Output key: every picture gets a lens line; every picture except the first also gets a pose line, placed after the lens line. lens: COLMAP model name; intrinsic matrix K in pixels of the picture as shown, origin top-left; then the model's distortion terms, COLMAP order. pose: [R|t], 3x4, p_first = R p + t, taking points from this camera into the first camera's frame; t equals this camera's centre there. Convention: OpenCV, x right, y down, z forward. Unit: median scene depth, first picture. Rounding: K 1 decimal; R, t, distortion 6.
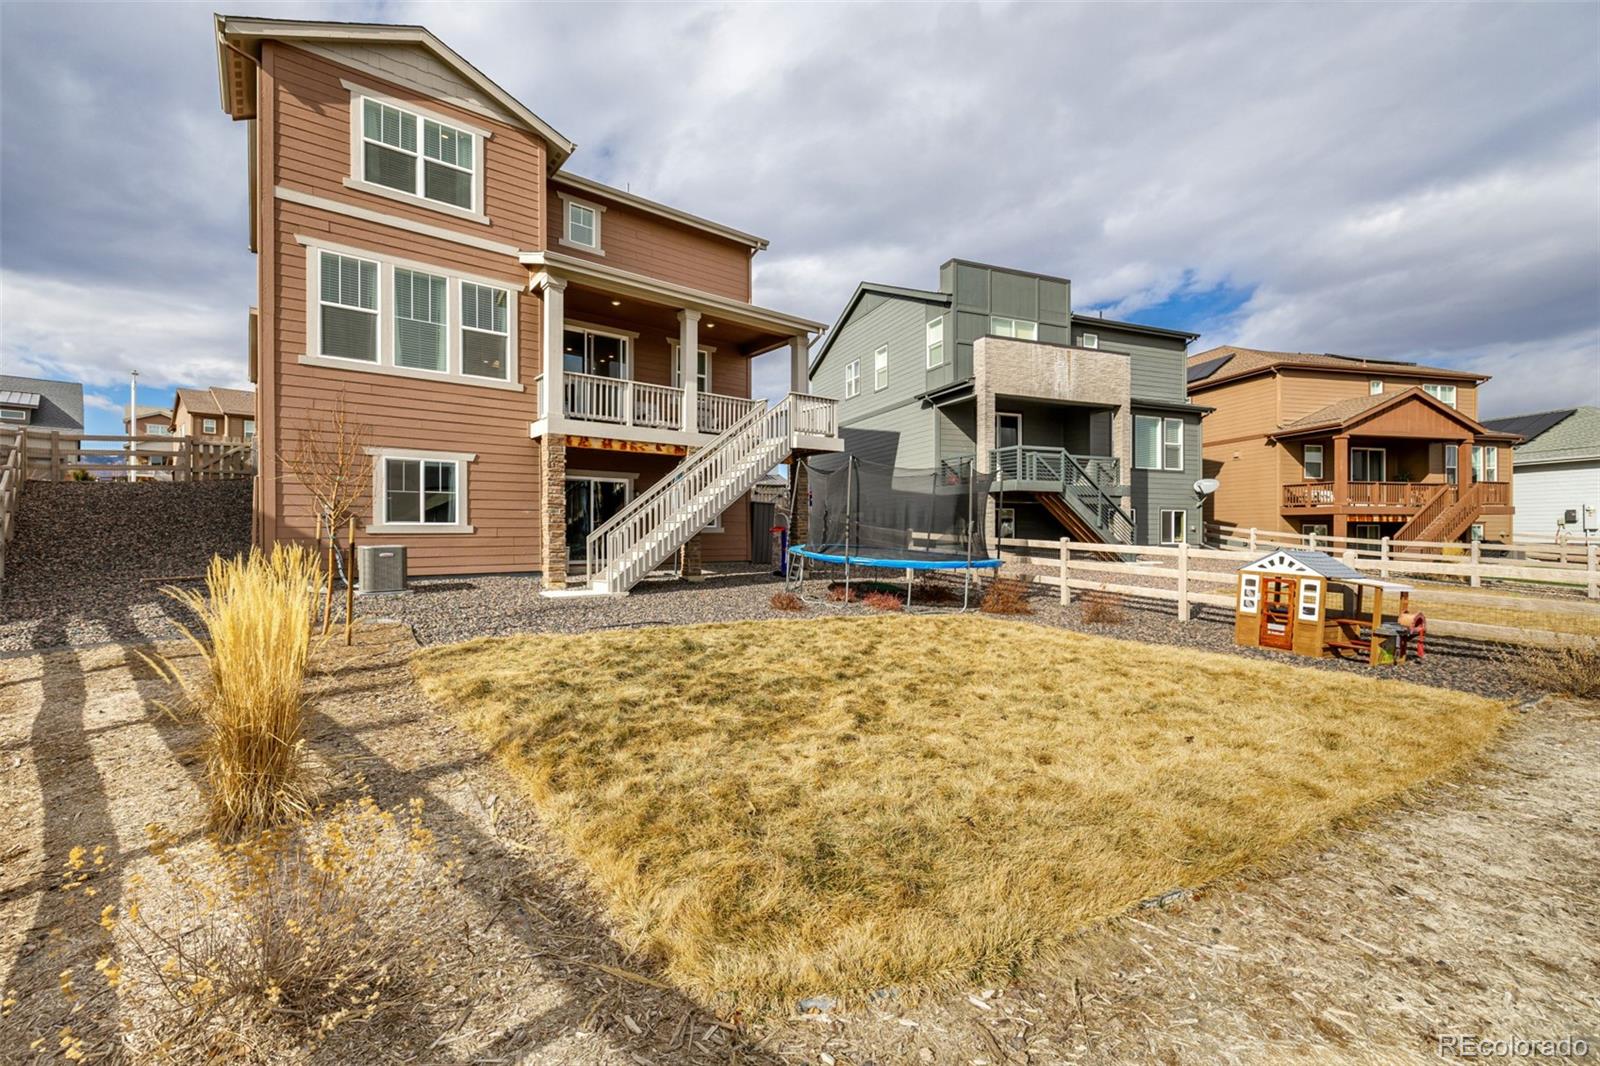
lens RADIAL K [[663.3, 0, 803.4], [0, 663.3, 528.2], [0, 0, 1]] dist [0.000593, 0.000097]
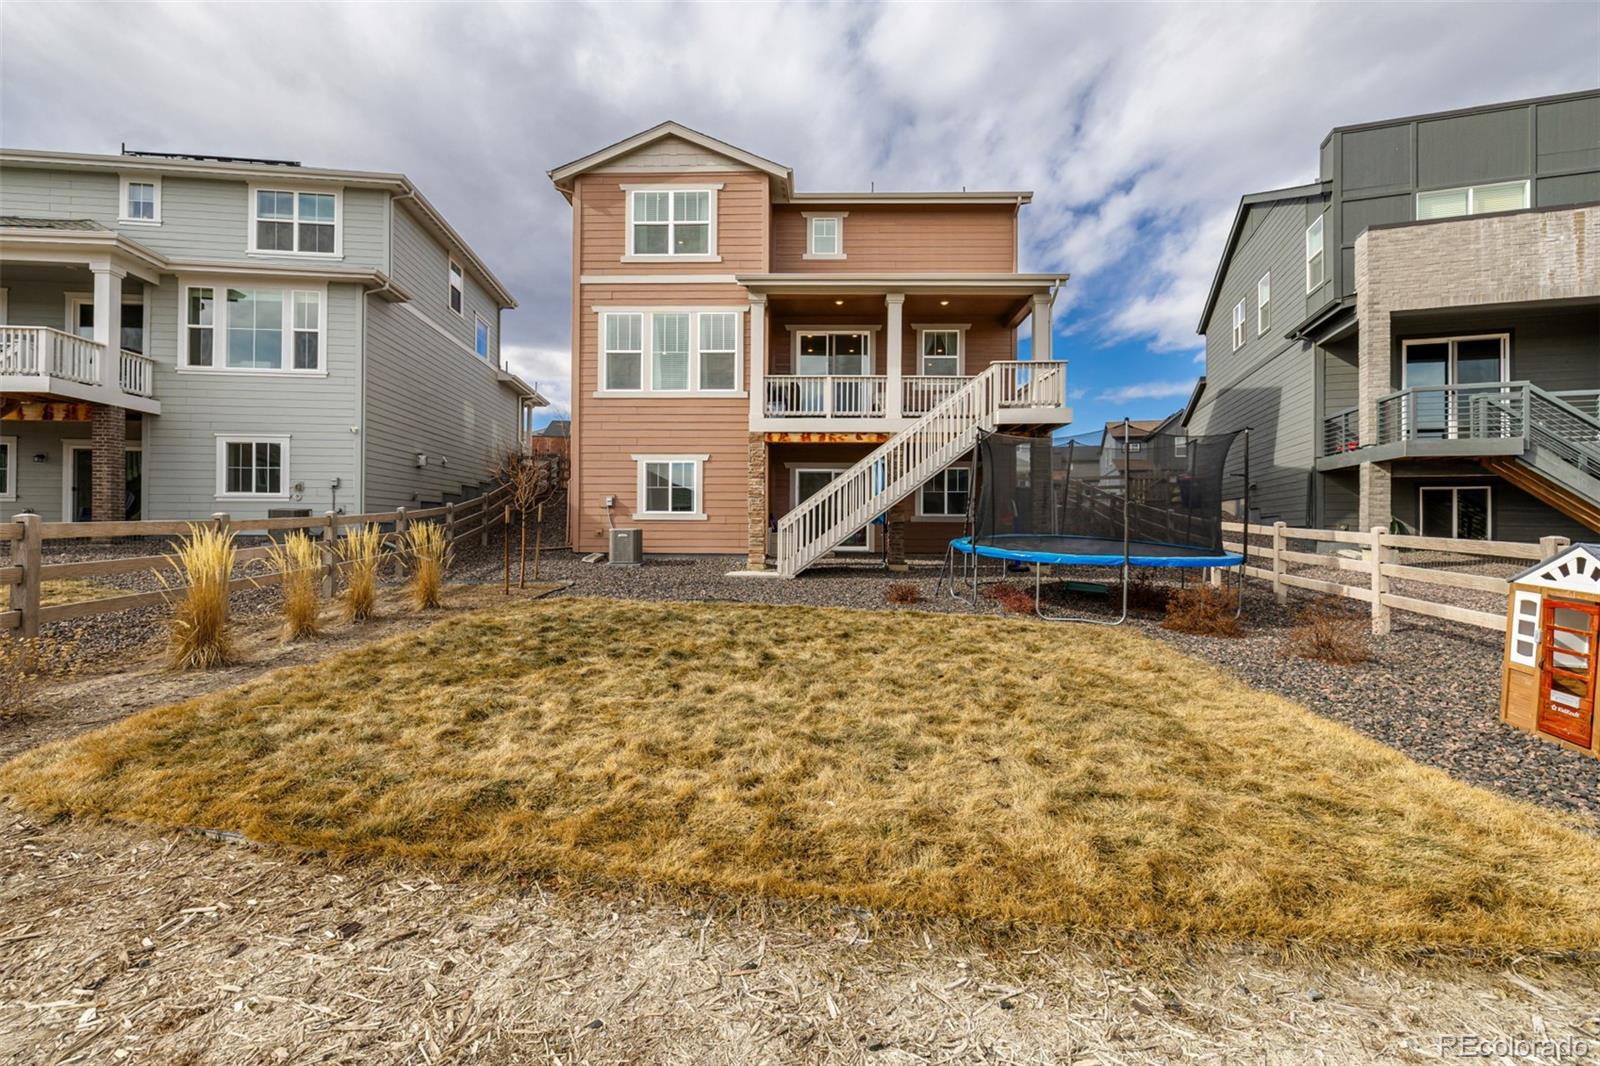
lens RADIAL K [[679.3, 0, 798.9], [0, 679.3, 514.5], [0, 0, 1]] dist [0.000728, 0.000097]
pose [[0.763805, -0.006923, -0.645410, 0.395865], [-0.001996, 0.999912, -0.013088, 0.012034], [0.645444, 0.011285, 0.763724, 0.154880]]
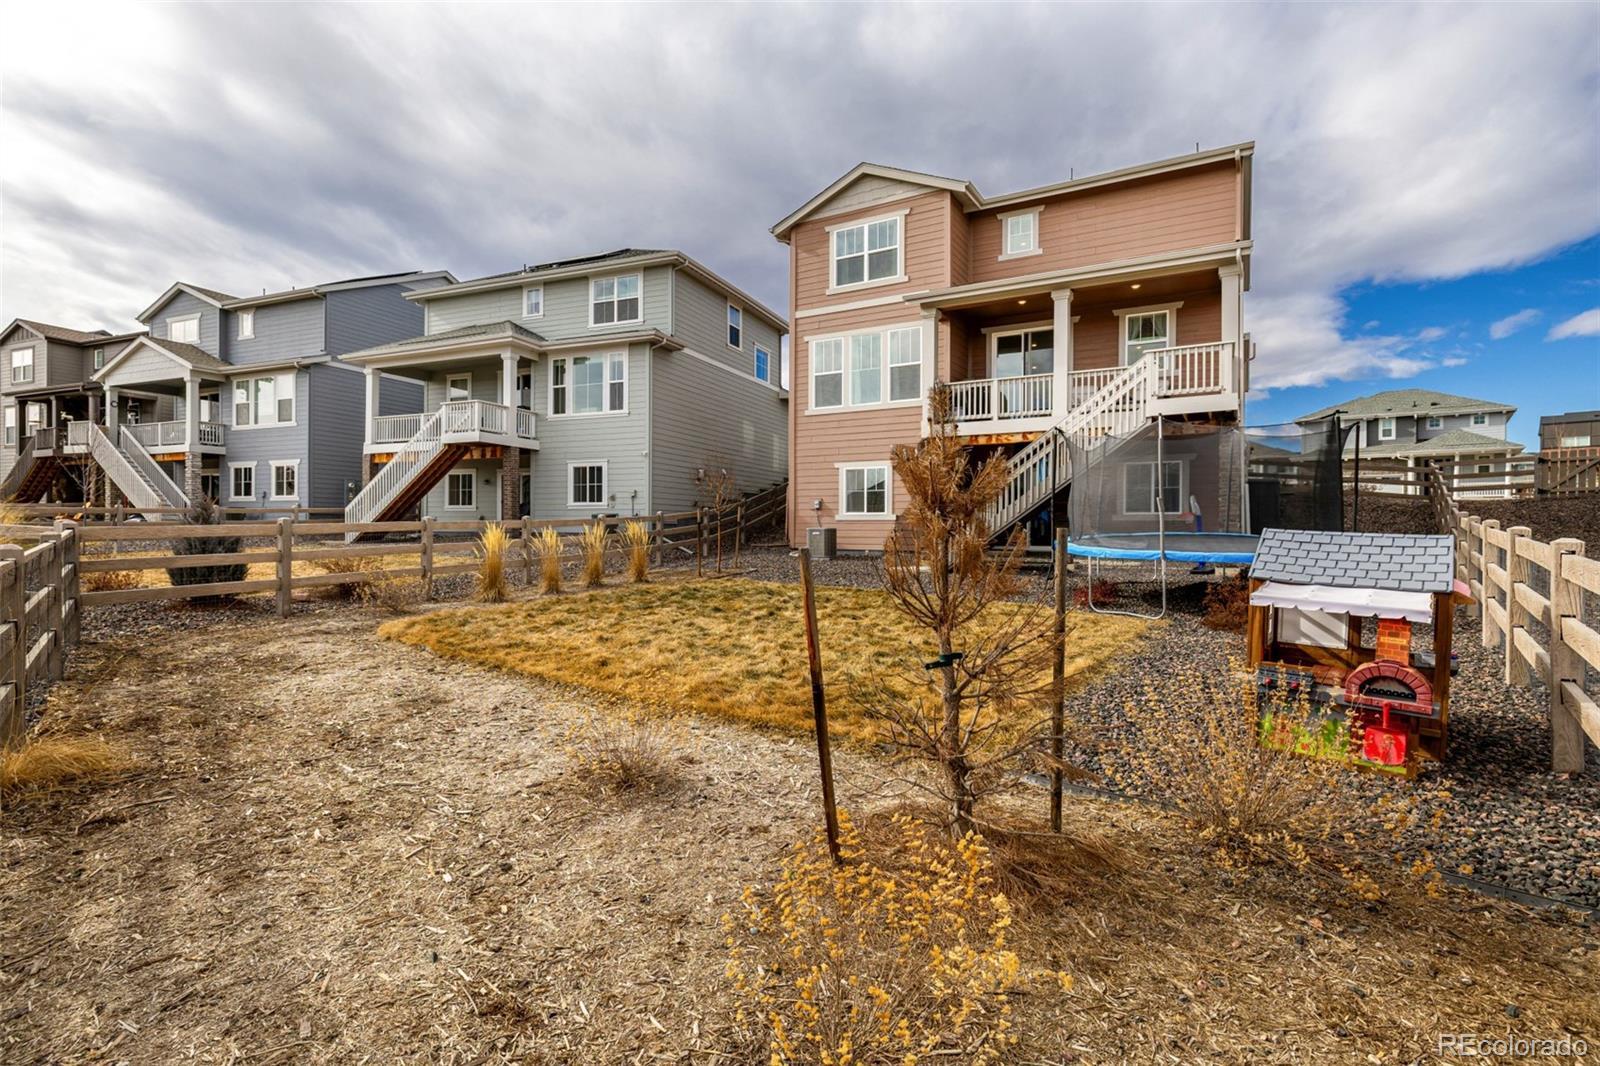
lens RADIAL K [[752.9, 0, 804.0], [0, 752.9, 524.3], [0, 0, 1]] dist [-0.003548, -0.000155]
pose [[0.357433, -0.003007, -0.933934, 0.776034], [-0.000305, 0.999994, -0.003337, 0.019347], [0.933939, 0.001478, 0.357430, 0.274552]]
